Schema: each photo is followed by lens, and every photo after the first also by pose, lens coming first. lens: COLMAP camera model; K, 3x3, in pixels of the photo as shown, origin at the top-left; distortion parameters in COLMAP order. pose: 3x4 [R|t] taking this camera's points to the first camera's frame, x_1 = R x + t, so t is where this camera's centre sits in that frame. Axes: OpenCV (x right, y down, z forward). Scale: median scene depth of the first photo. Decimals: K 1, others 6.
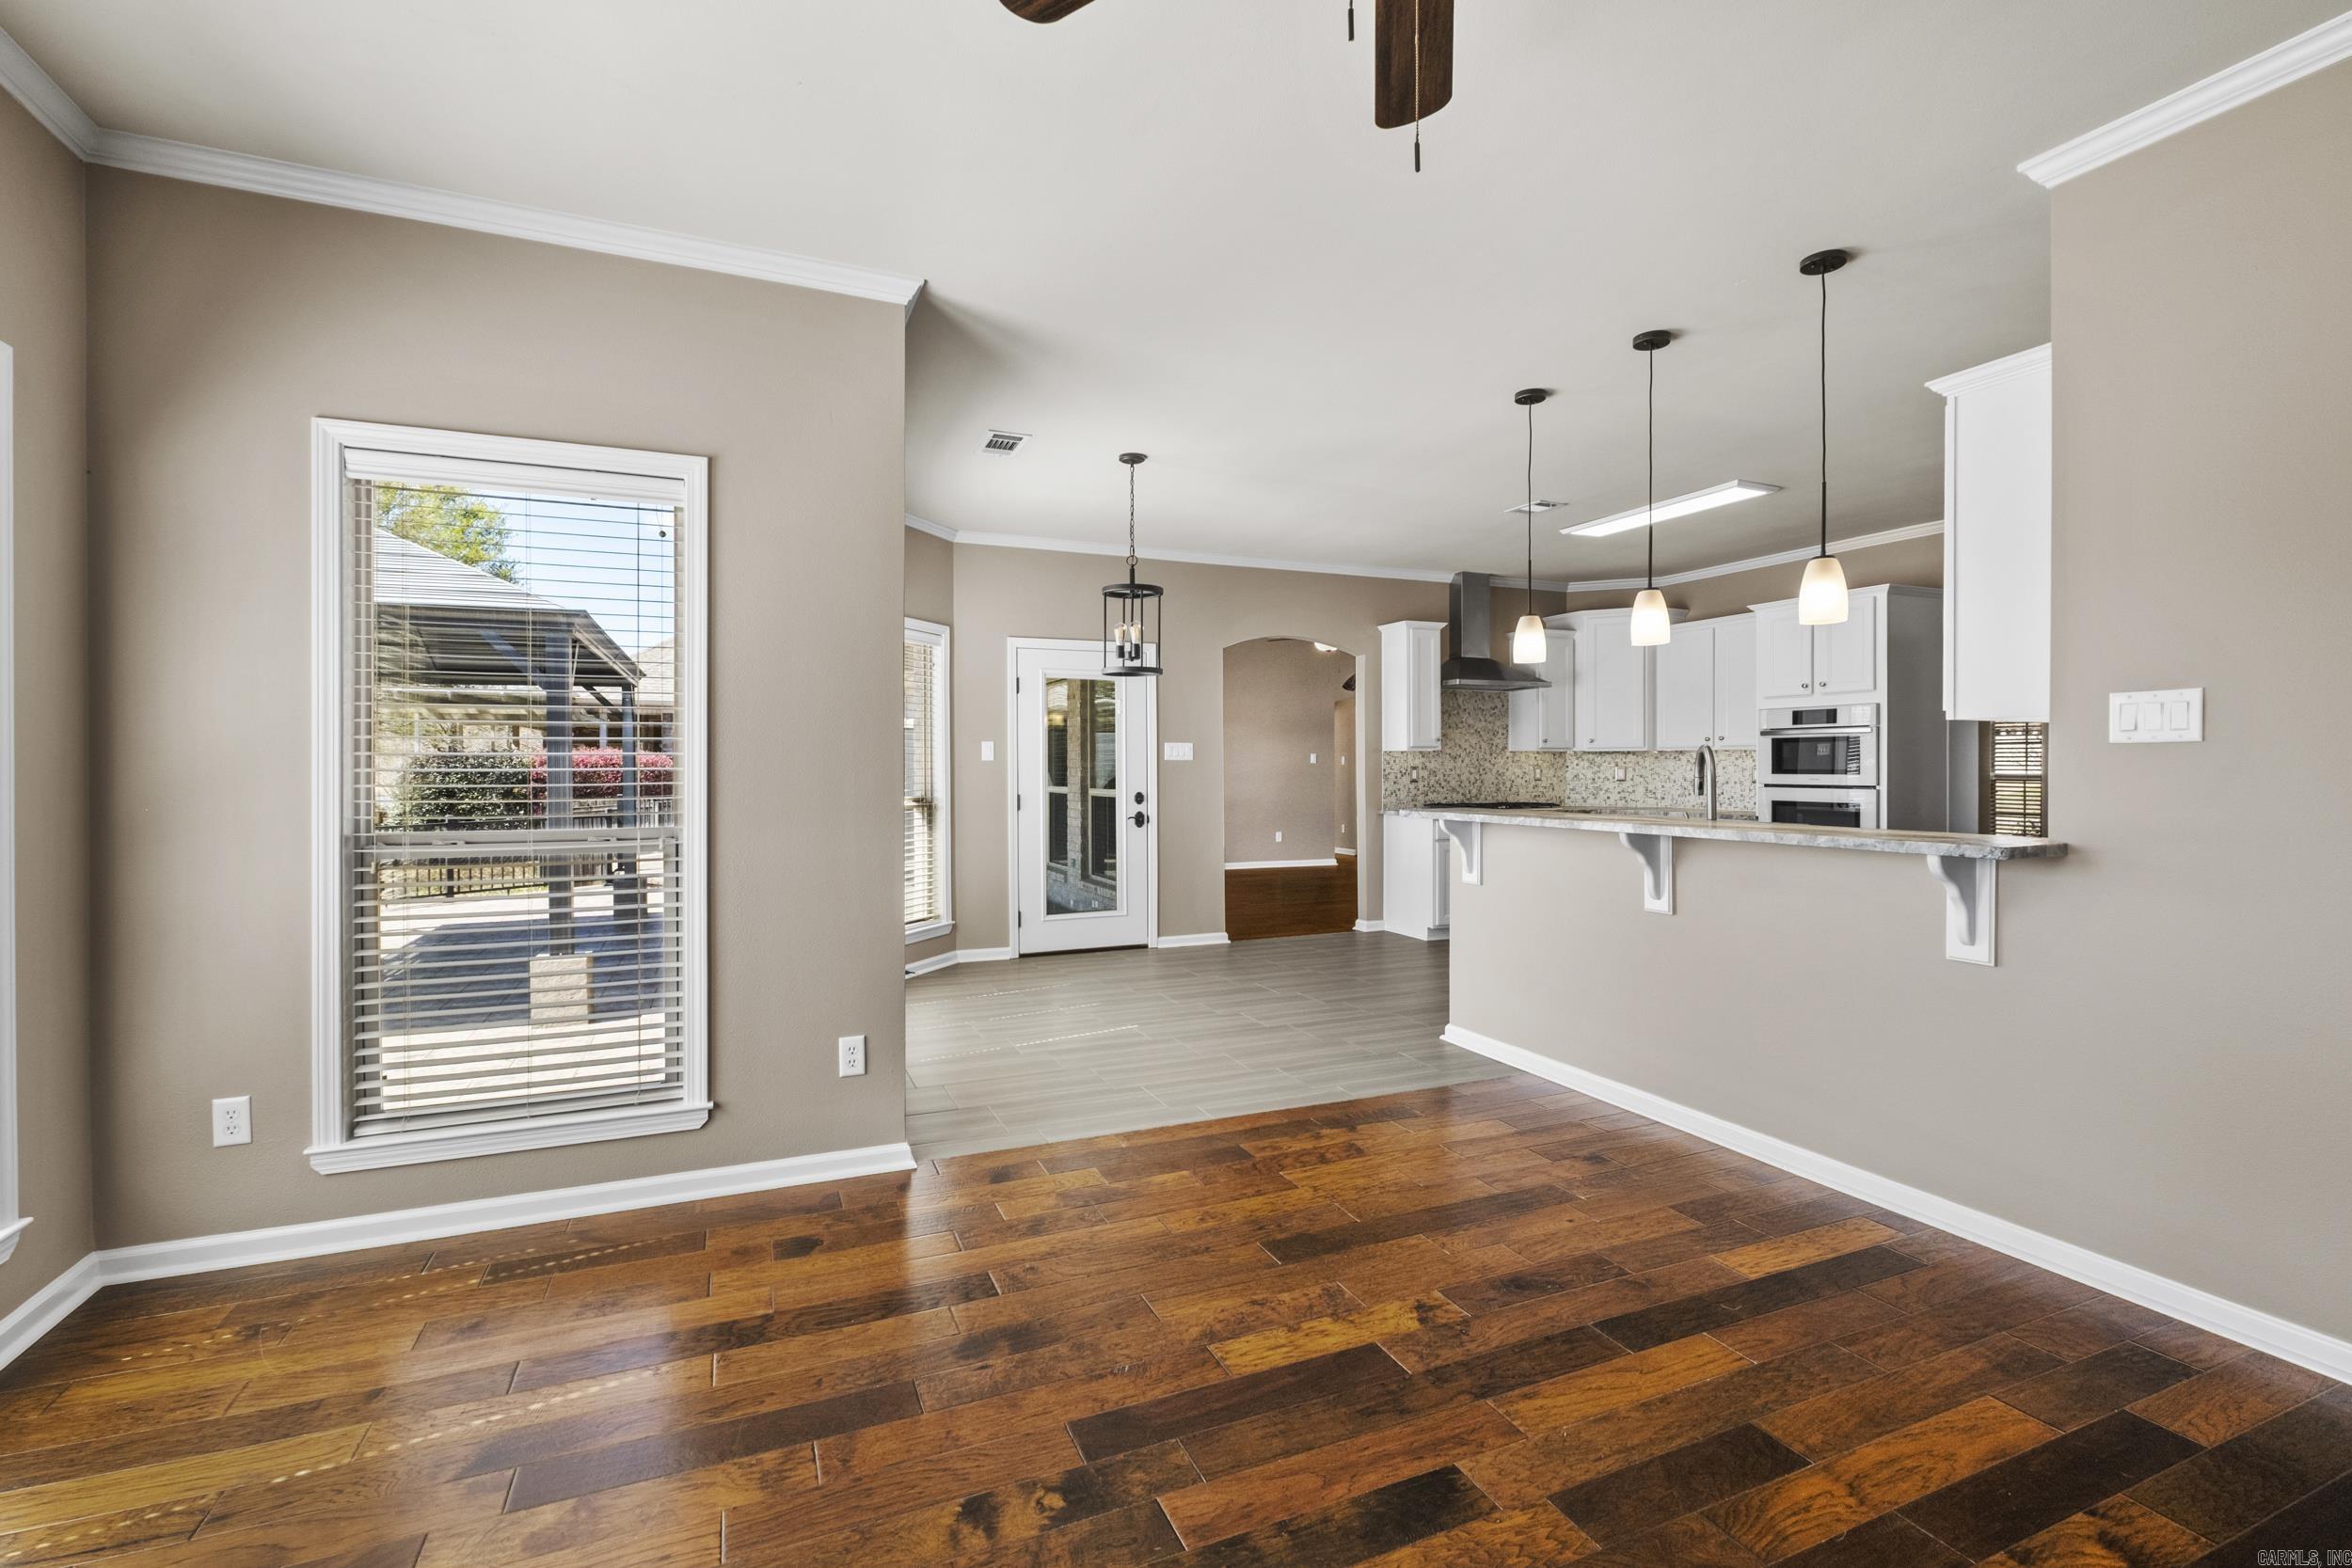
lens RADIAL K [[1027.4, 0, 1151.8], [0, 1027.4, 778.6], [0, 0, 1]] dist [-0.005395, -0.000419]
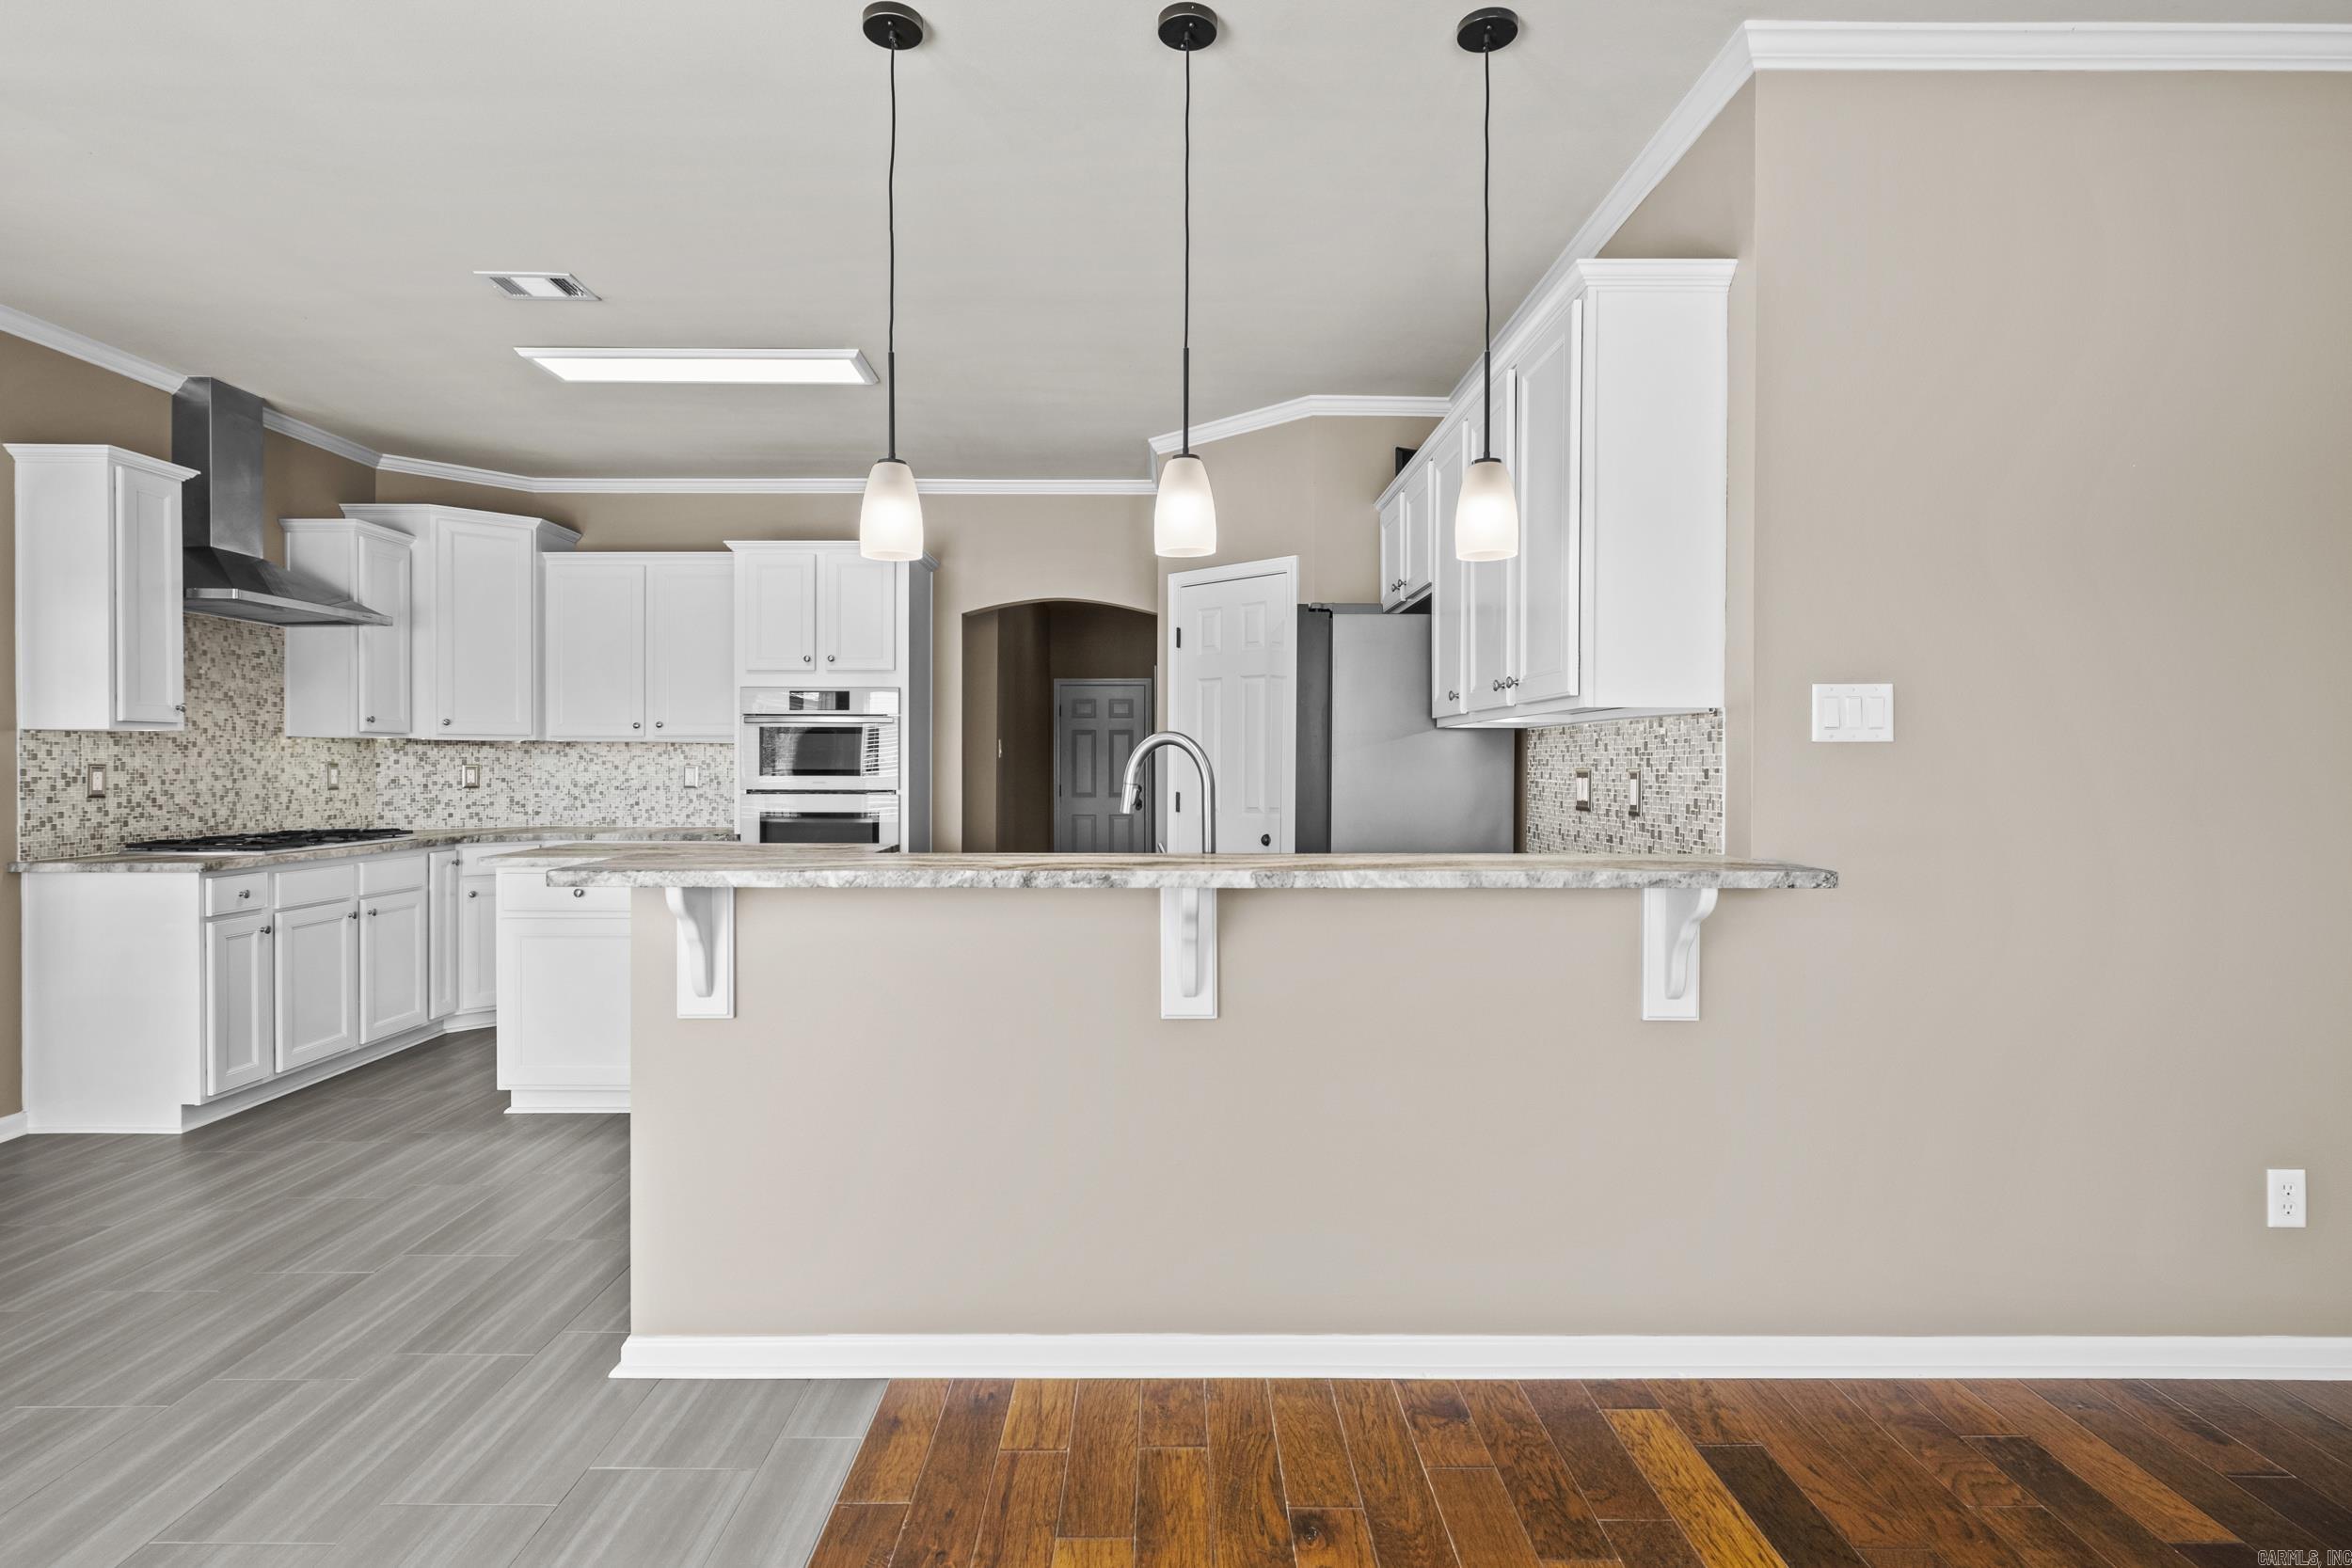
lens RADIAL K [[1203.0, 0, 1170.1], [0, 1203.0, 768.0], [0, 0, 1]] dist [-0.007484, 0.003811]
pose [[0.377430, 0.000045, 0.926038, -0.080285], [0.008287, 0.999960, -0.003426, -0.005078], [-0.926001, 0.008967, 0.377414, 0.425643]]
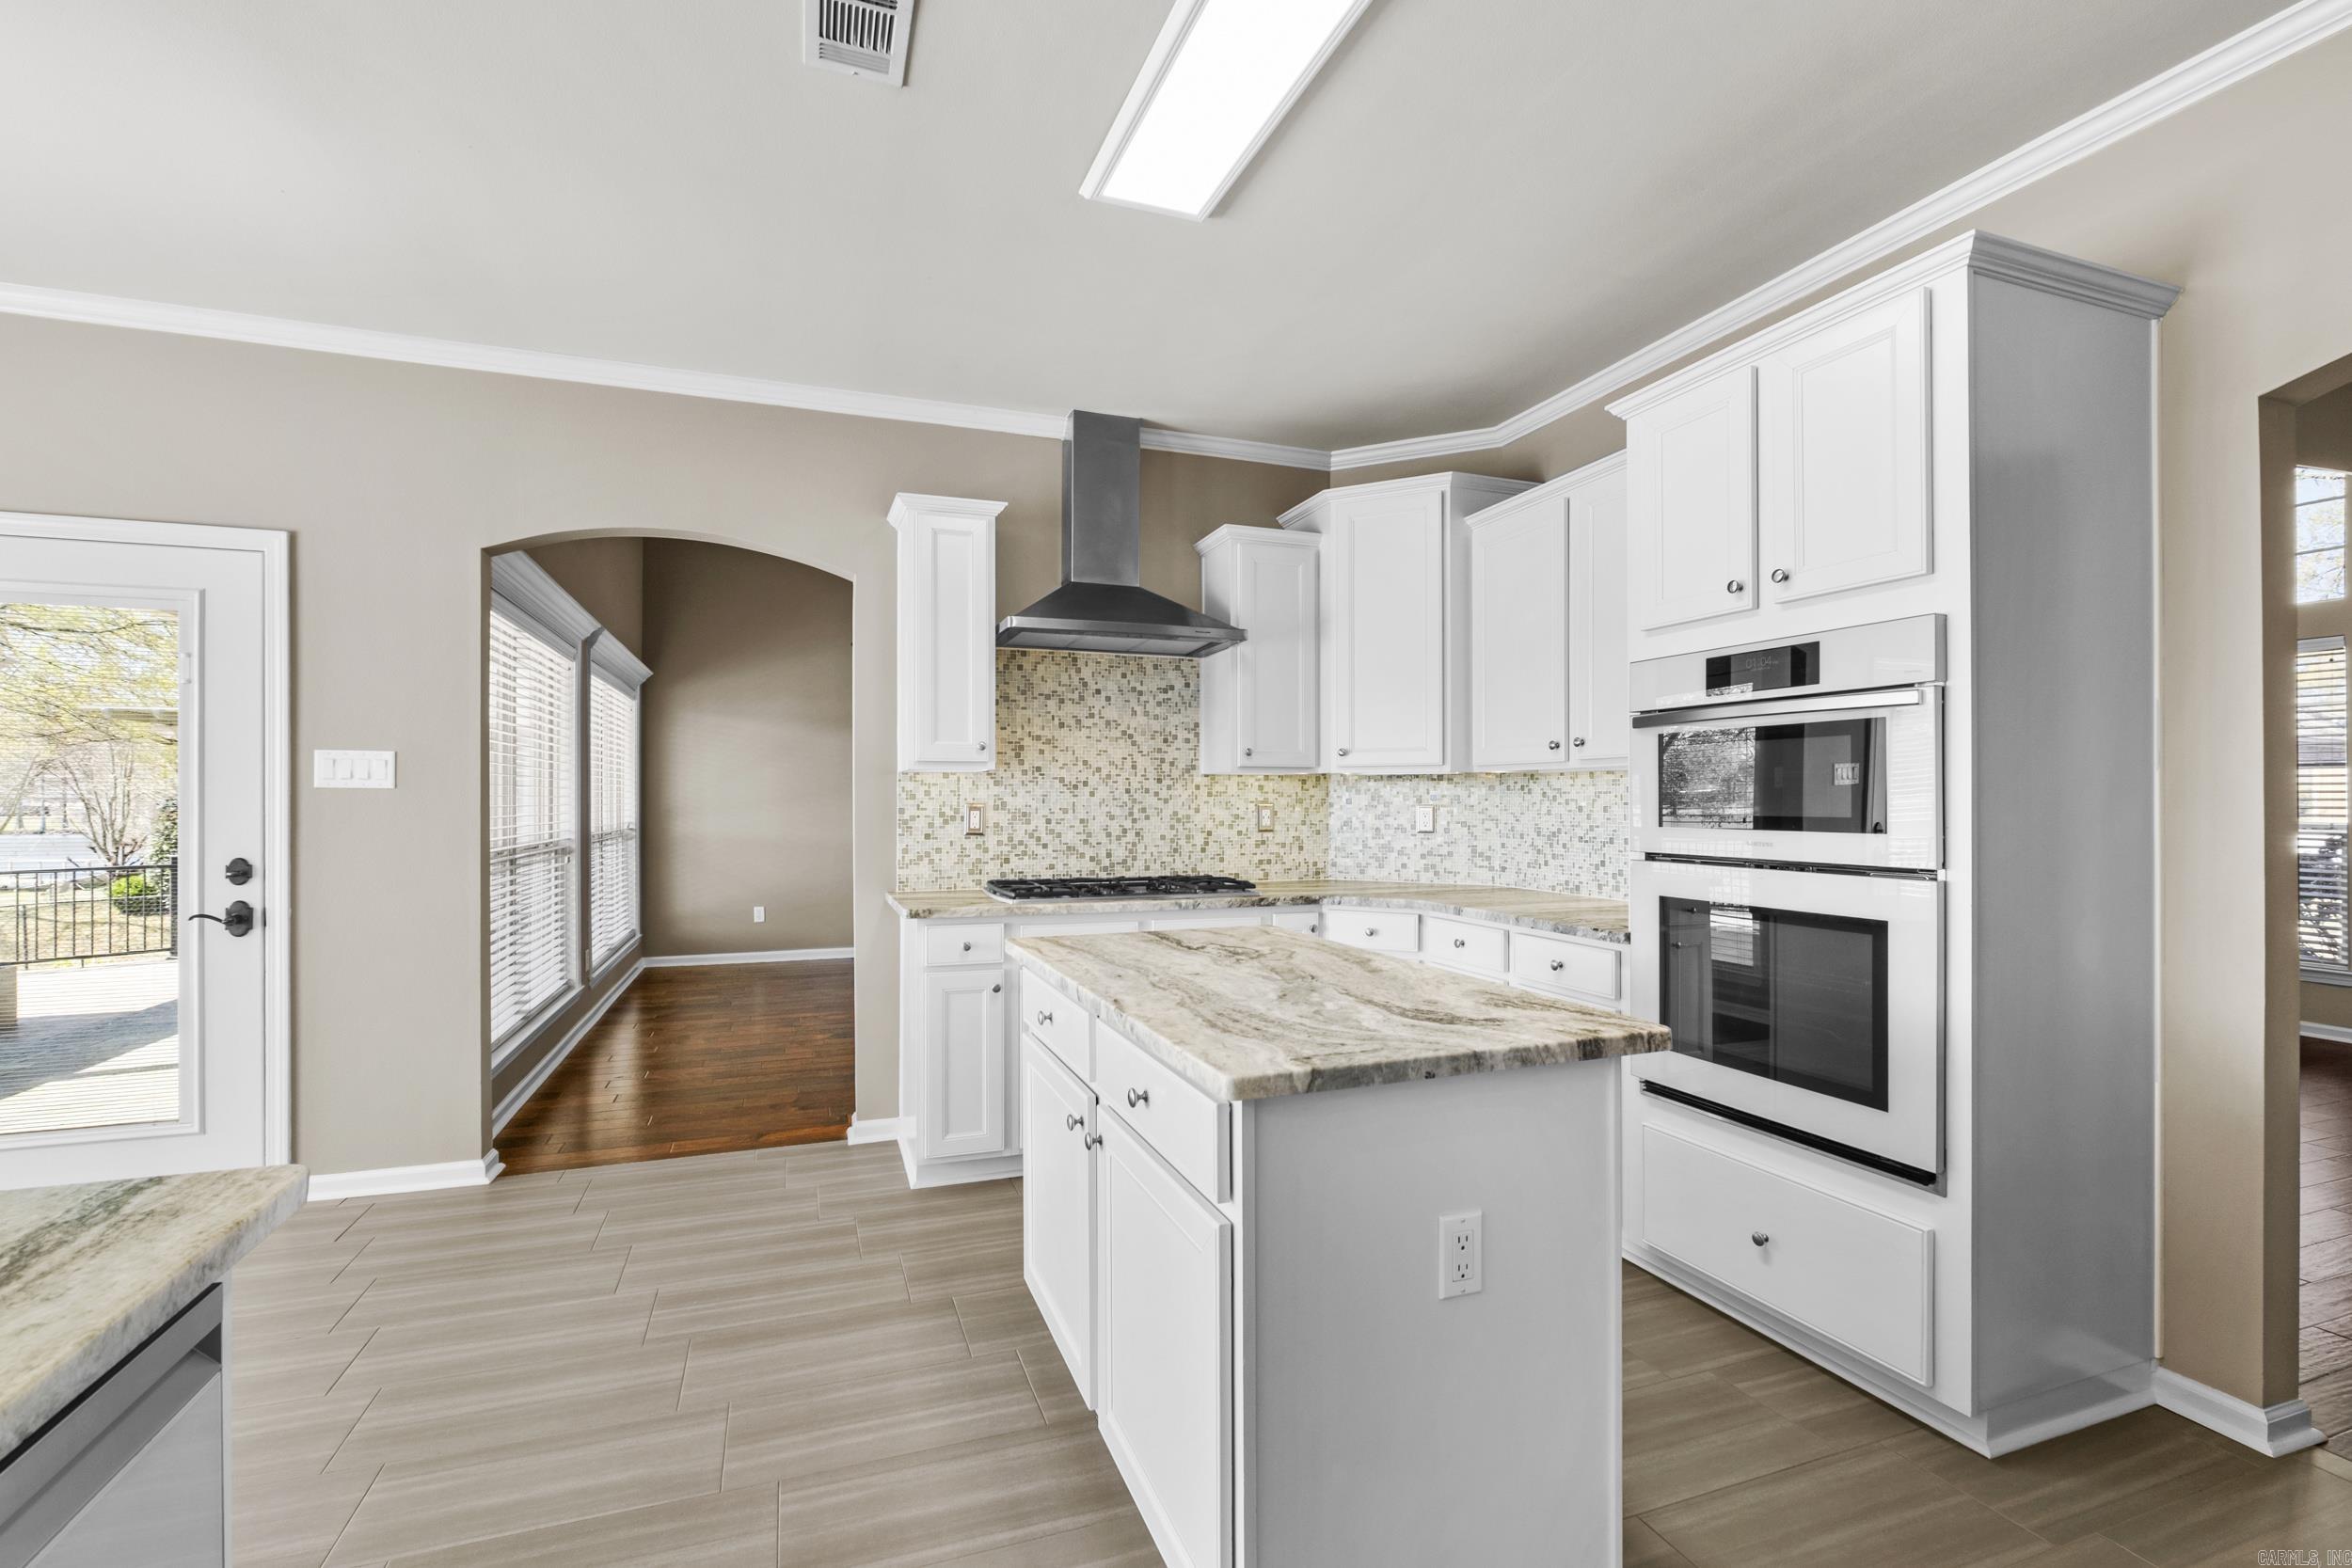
lens RADIAL K [[1027.4, 0, 1156.1], [0, 1027.4, 797.8], [0, 0, 1]] dist [-0.005395, -0.000419]
pose [[0.998702, 0.003919, -0.050779, 0.454963], [-0.004696, 0.999874, -0.015179, -0.009221], [0.050713, 0.015398, 0.998595, 0.633741]]
